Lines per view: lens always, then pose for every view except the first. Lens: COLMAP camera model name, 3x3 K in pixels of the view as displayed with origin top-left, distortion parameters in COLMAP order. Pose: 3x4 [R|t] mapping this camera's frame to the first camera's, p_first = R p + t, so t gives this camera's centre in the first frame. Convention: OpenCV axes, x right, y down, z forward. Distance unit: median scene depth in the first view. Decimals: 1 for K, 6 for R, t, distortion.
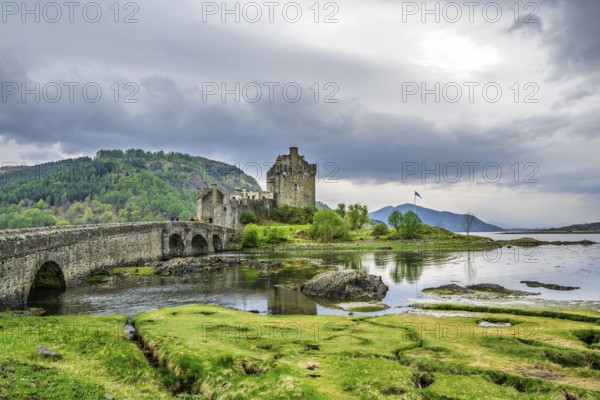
lens RADIAL K [[468.5, 0, 310.9], [0, 468.5, 217.3], [0, 0, 1]] dist [0.001337, 0.000426]
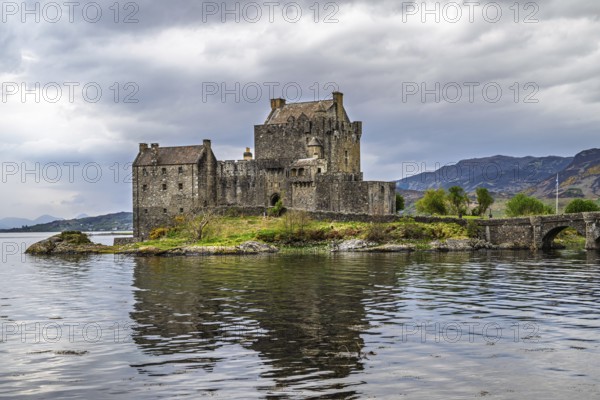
lens RADIAL K [[944.7, 0, 300.0], [0, 944.7, 200.0], [0, 0, 1]] dist [-0.008509, -0.015391]
pose [[0.689081, 0.027424, 0.724166, -0.181842], [-0.022191, 0.999614, -0.016738, 0.003211], [-0.724345, -0.004536, 0.689423, 0.029846]]
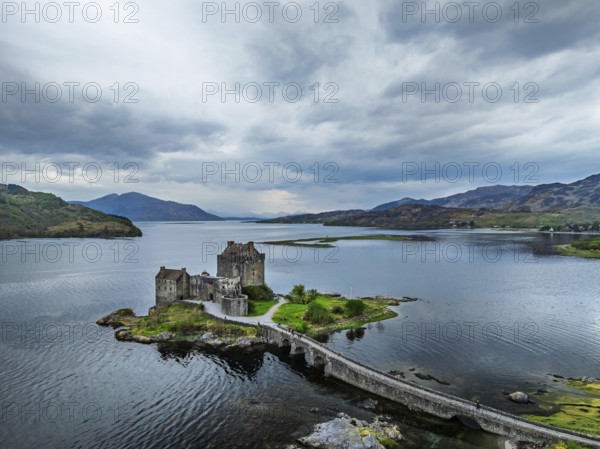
lens RADIAL K [[444.6, 0, 308.8], [0, 444.6, 224.3], [0, 0, 1]] dist [-0.032495, -0.002275]
pose [[0.826408, 0.002162, 0.563068, -0.116489], [-0.028558, 0.998867, 0.038079, -0.047096], [-0.562347, -0.047549, 0.825533, -0.031844]]
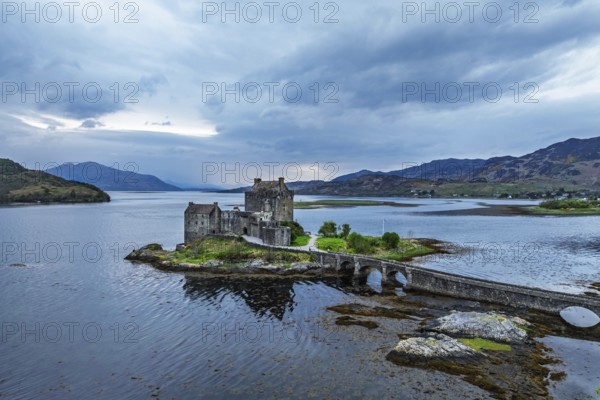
lens RADIAL K [[437.6, 0, 300.0], [0, 437.6, 200.0], [0, 0, 1]] dist [-0.034345, -0.001145]
pose [[0.779685, 0.002362, 0.626167, -0.146068], [-0.037416, 0.998382, 0.042823, -0.025932], [-0.625053, -0.056817, 0.778512, -0.005537]]
